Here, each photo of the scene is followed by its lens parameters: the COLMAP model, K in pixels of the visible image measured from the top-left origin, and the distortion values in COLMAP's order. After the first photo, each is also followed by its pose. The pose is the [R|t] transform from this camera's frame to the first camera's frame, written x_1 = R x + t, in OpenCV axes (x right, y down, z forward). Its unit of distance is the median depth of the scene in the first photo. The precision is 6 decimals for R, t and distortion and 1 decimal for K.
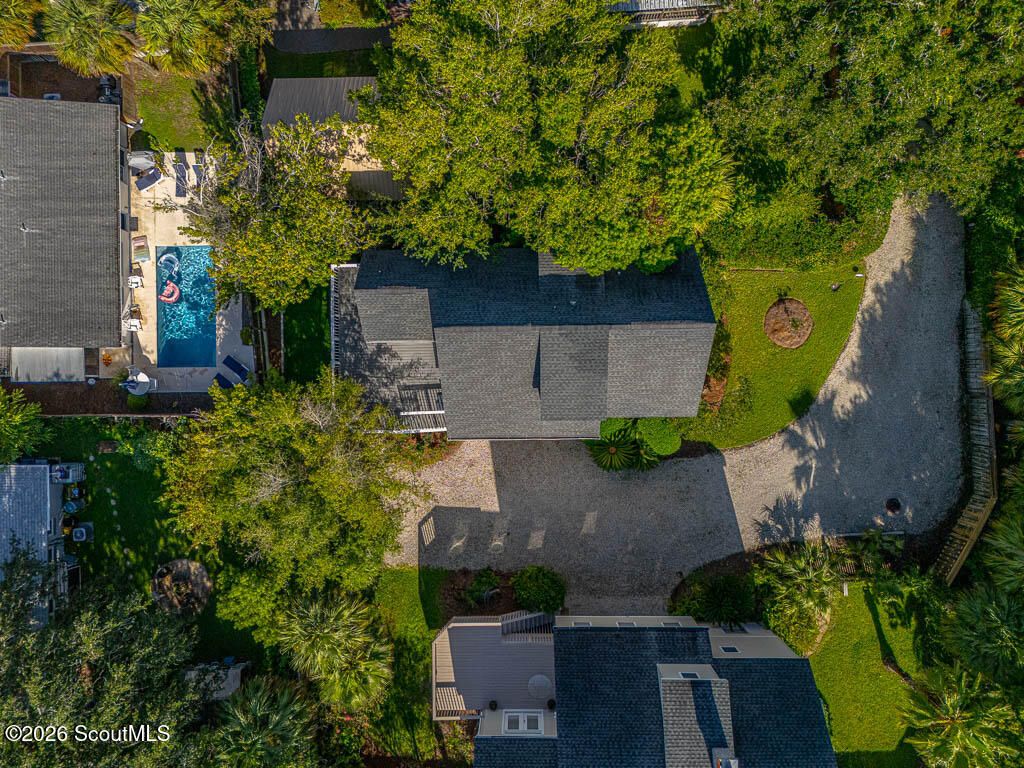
lens RADIAL K [[770.0, 0, 509.8], [0, 770.0, 384.9], [0, 0, 1]] dist [0.068802, -0.103346]
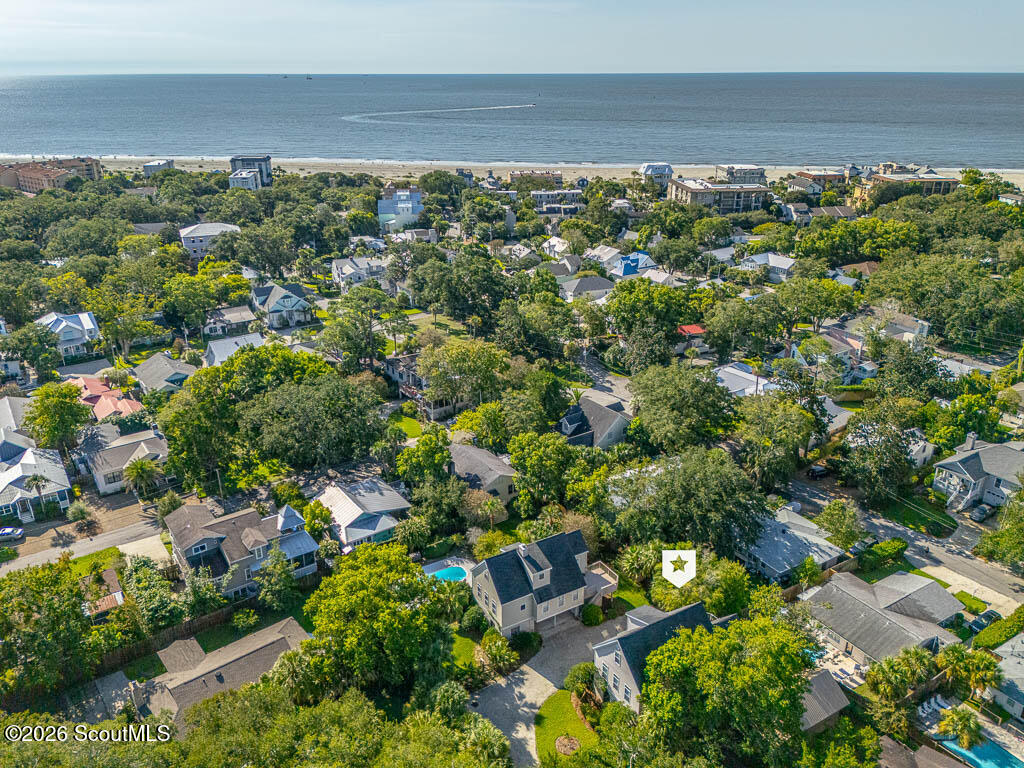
lens RADIAL K [[770.0, 0, 509.8], [0, 770.0, 384.9], [0, 0, 1]] dist [0.068802, -0.103346]
pose [[-0.864926, 0.212854, -0.454529, 1.196217], [-0.501190, -0.318150, 0.804729, -1.299897], [0.026682, 0.923837, 0.381856, -0.561008]]
